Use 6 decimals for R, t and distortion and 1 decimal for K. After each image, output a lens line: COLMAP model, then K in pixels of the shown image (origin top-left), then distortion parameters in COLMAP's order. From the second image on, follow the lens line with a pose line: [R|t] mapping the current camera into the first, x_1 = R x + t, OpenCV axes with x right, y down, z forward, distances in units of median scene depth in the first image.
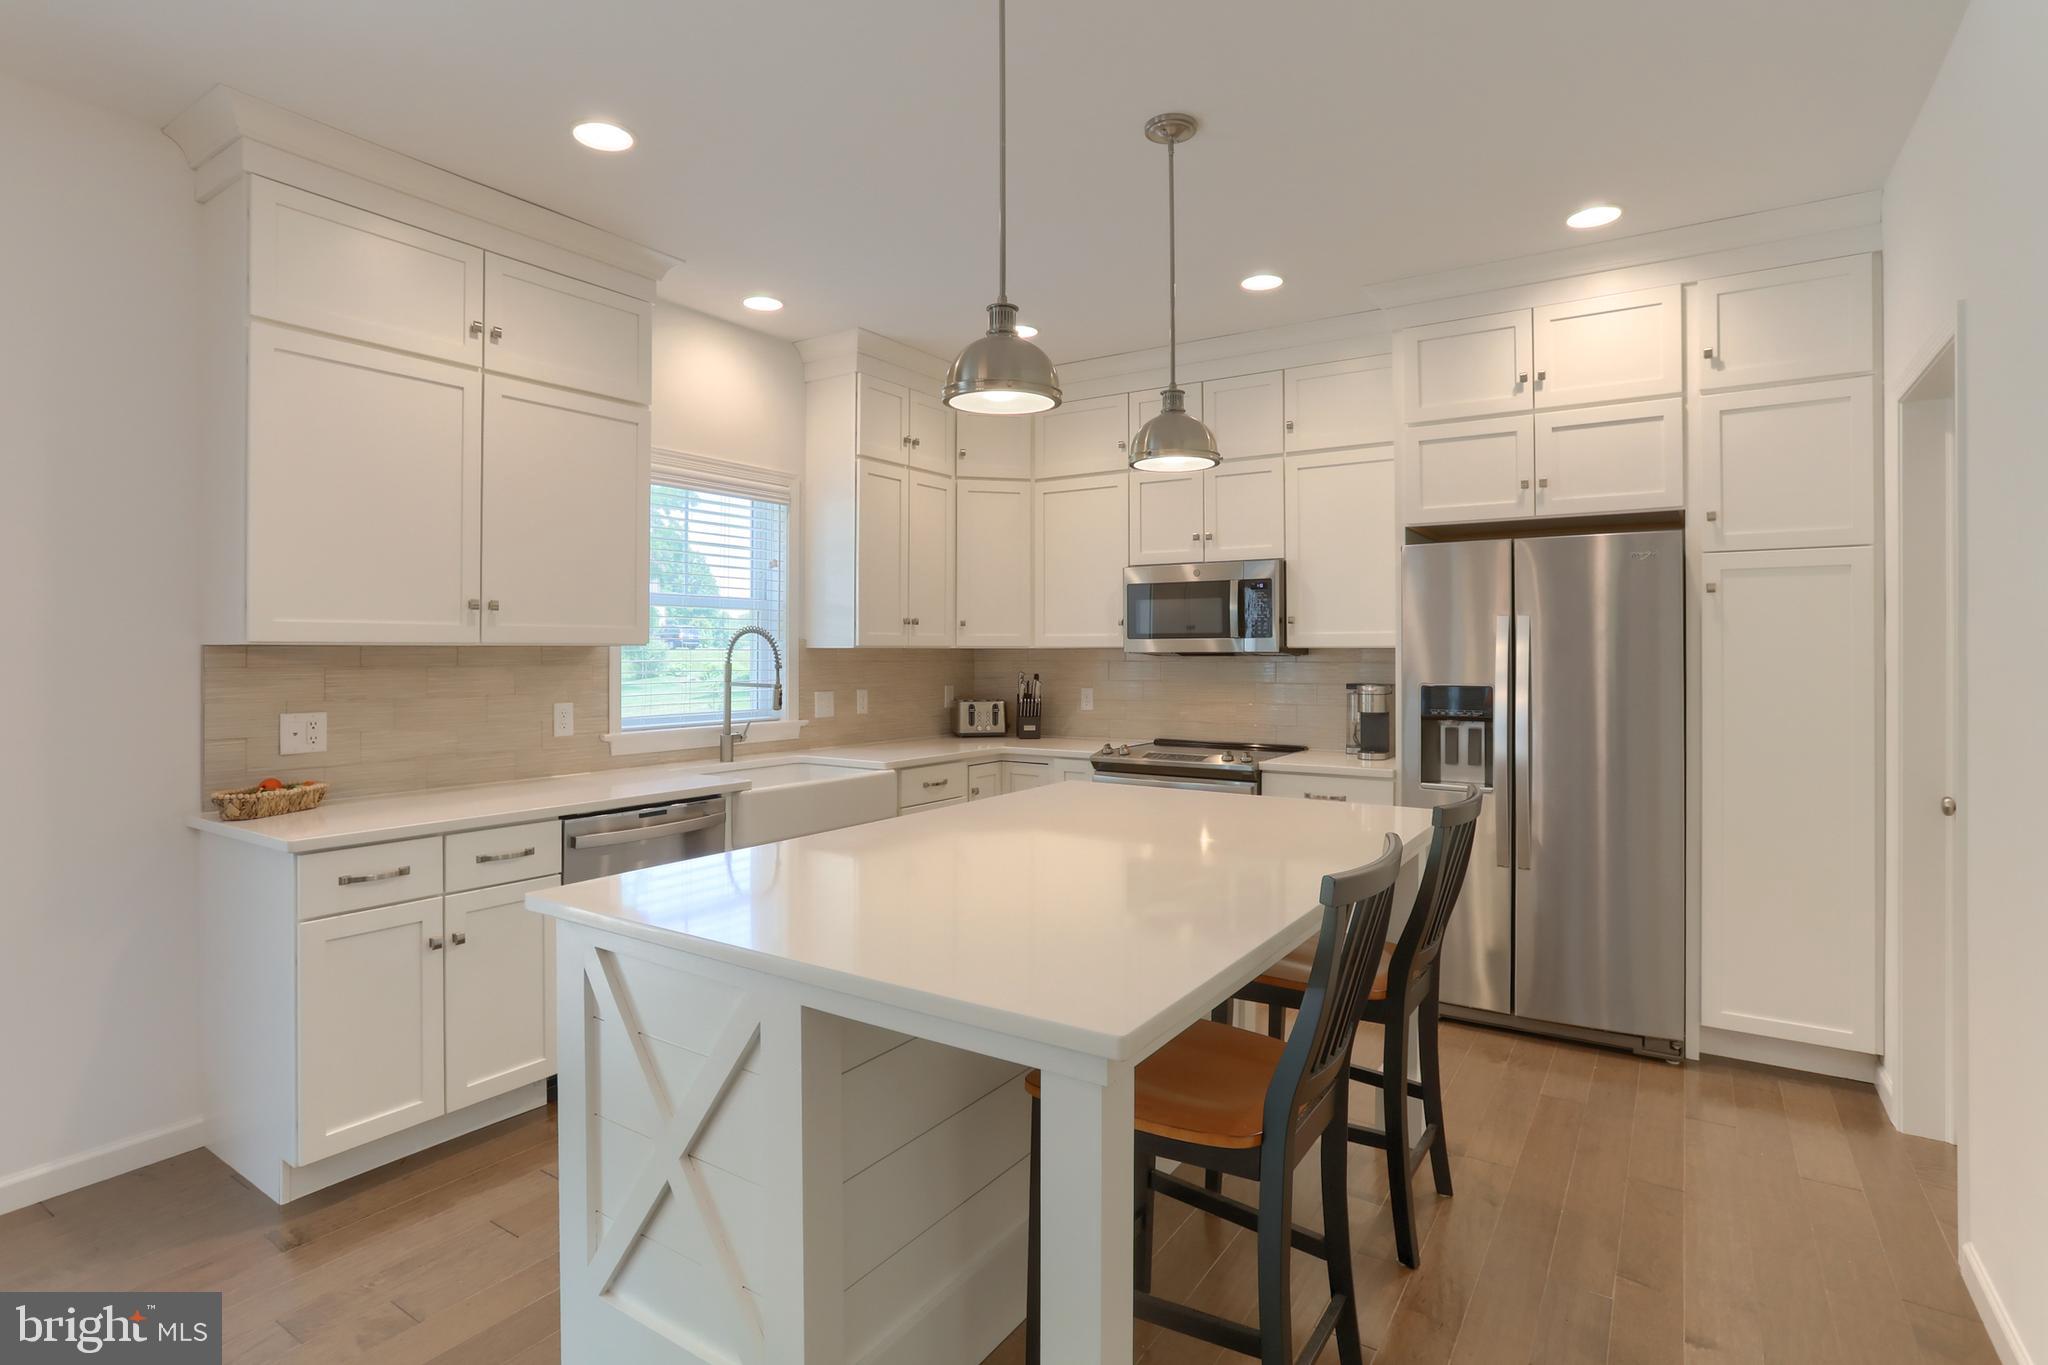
lens RADIAL K [[1012.1, 0, 1021.8], [0, 1012.1, 661.7], [0, 0, 1]] dist [-0.036416, 0.009095]
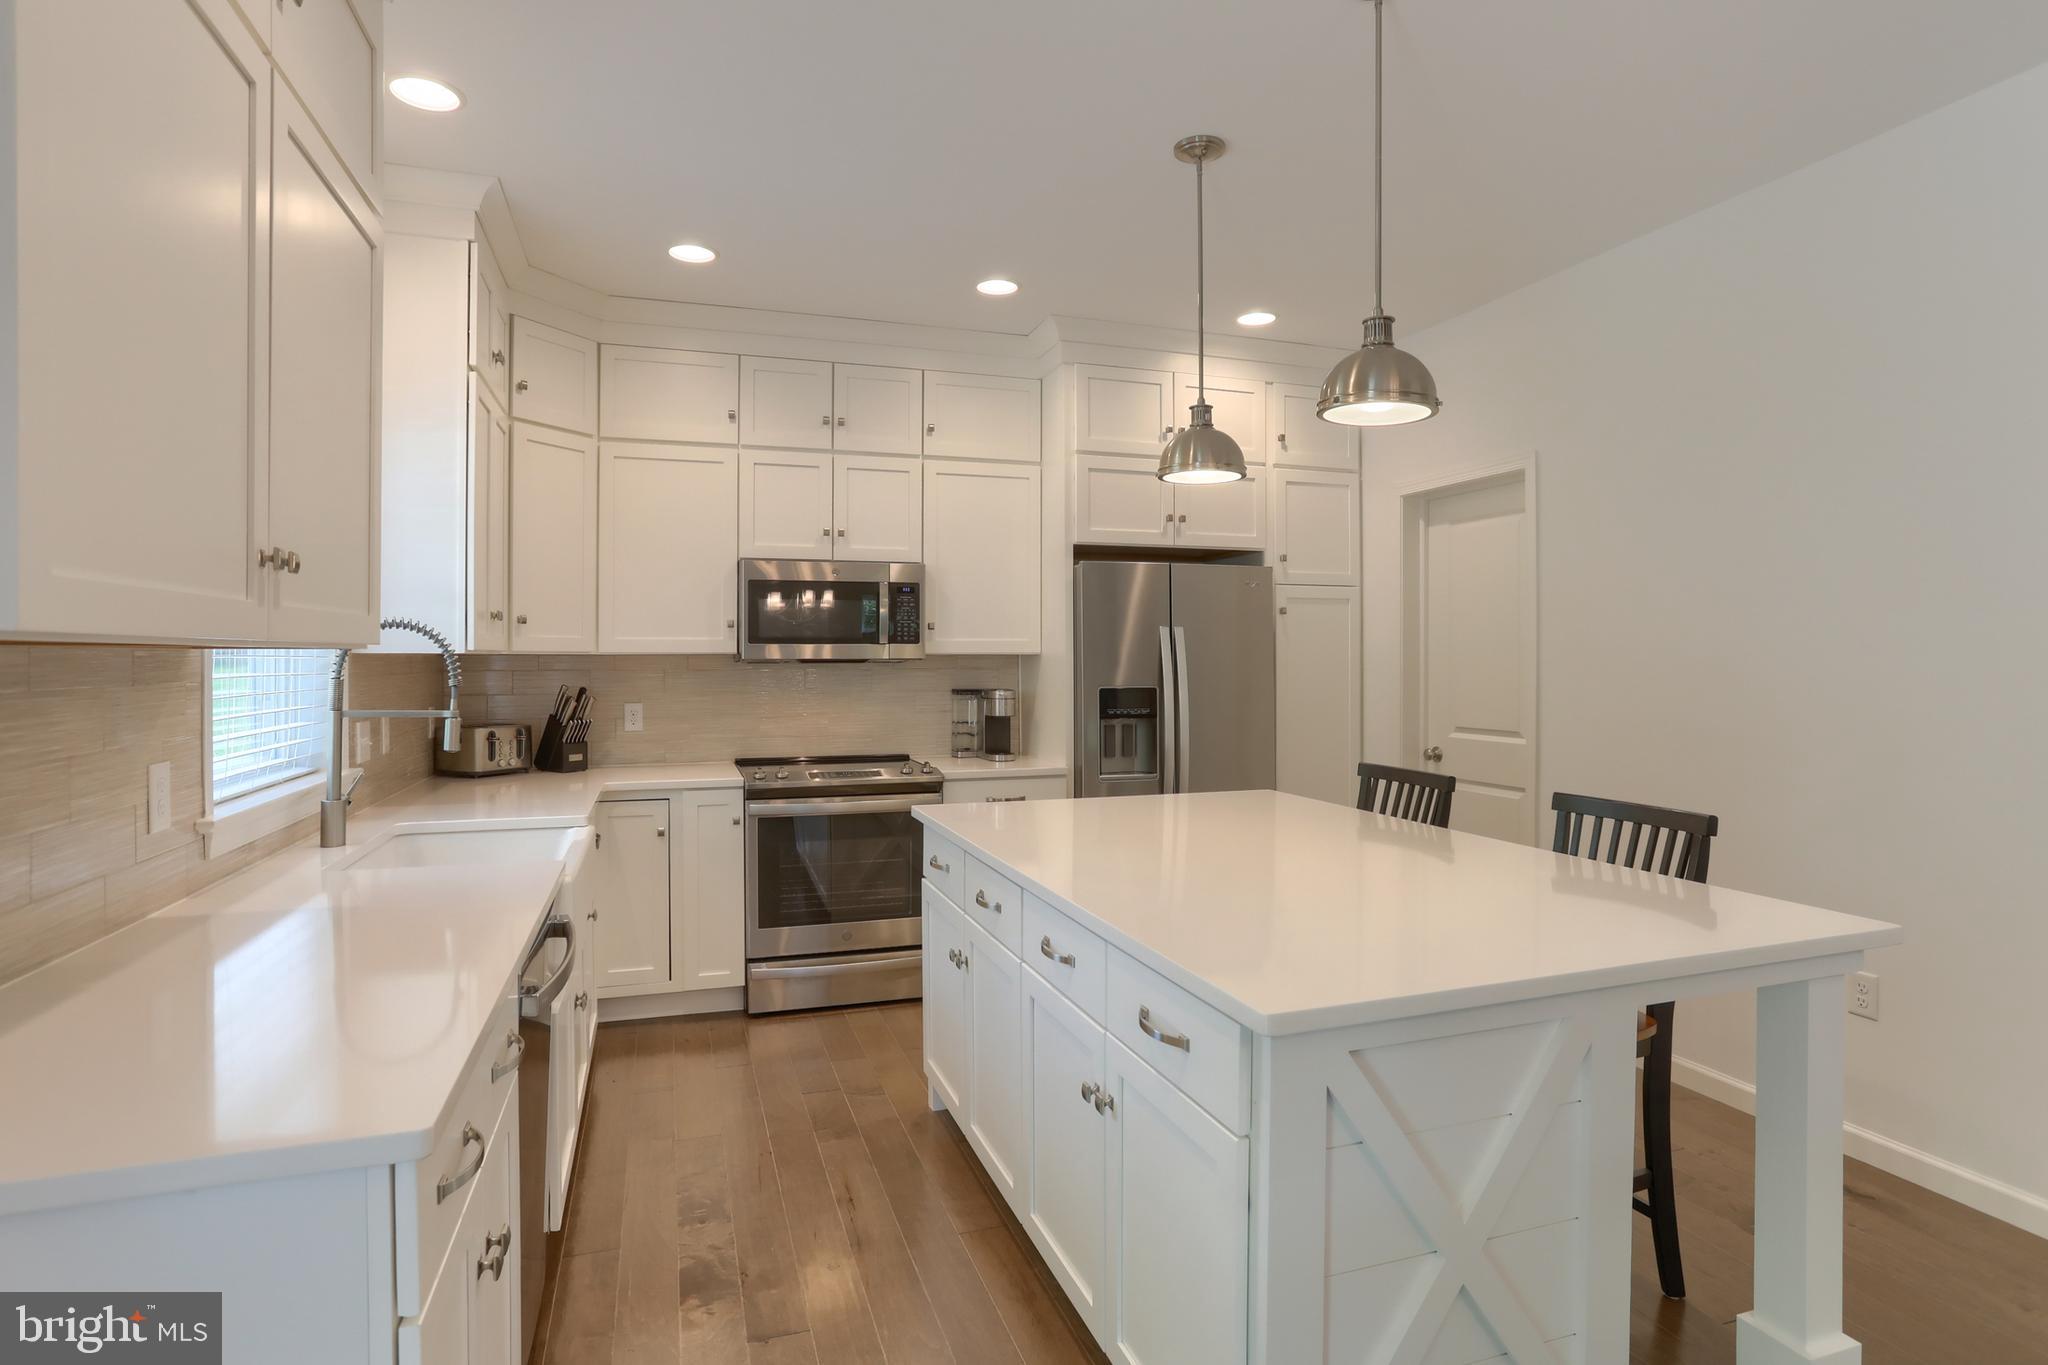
lens RADIAL K [[1067.4, 0, 1021.3], [0, 1067.4, 675.5], [0, 0, 1]] dist [-0.022223, 0.000266]
pose [[0.620957, -0.012997, 0.783737, -0.498666], [0.009658, 0.999913, 0.008930, -0.001178], [-0.783785, 0.002024, 0.621029, 0.278959]]
